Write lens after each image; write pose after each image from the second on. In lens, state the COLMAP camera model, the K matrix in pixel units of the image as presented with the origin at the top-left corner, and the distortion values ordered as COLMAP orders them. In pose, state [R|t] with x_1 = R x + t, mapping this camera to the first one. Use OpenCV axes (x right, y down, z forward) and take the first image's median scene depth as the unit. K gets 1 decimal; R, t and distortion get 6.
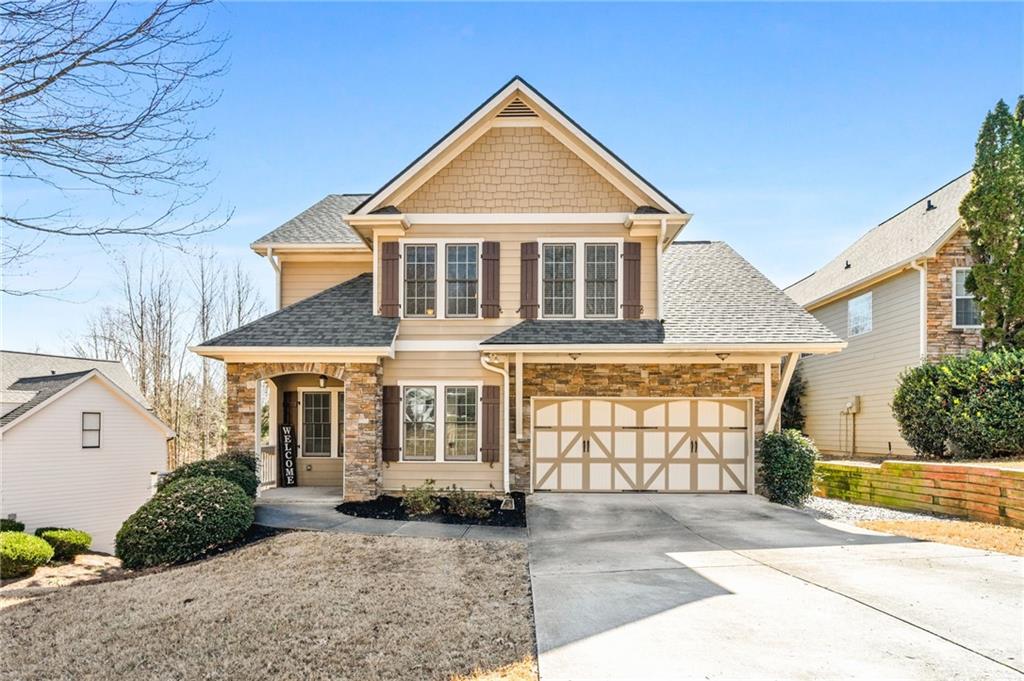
lens RADIAL K [[532.1, 0, 511.3], [0, 532.1, 431.0], [0, 0, 1]] dist [0.000262, 0.000072]
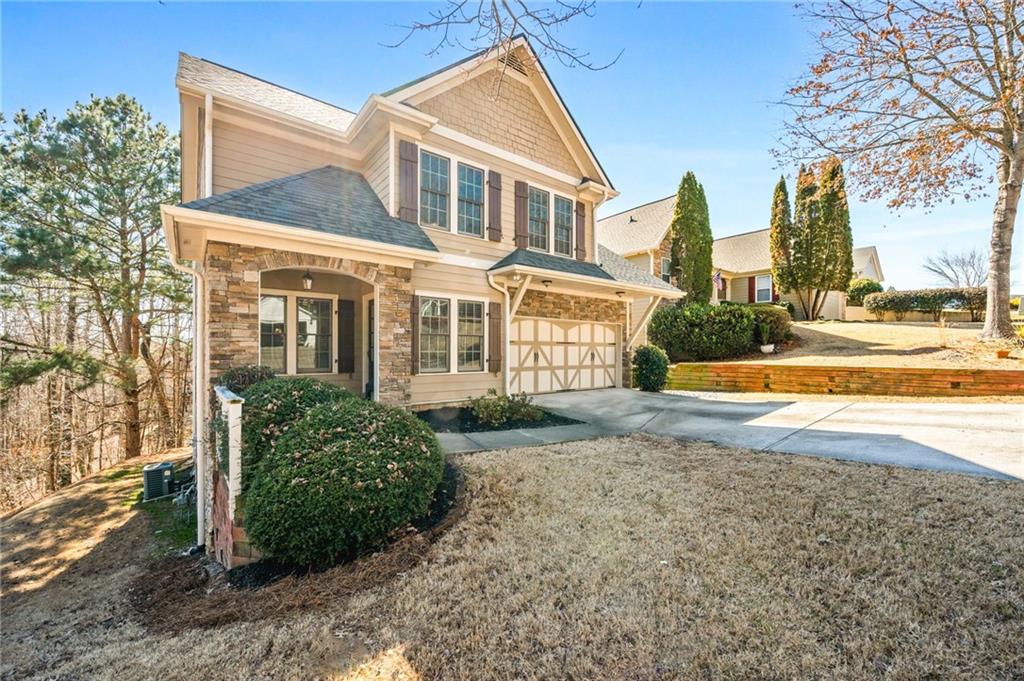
lens RADIAL K [[409.8, 0, 509.7], [0, 409.8, 355.6], [0, 0, 1]] dist [0.001708, 0.000120]
pose [[0.763352, -0.007681, 0.645937, -0.560534], [0.001660, 0.999949, 0.009928, 0.016311], [-0.645980, -0.006506, 0.763327, 0.326554]]
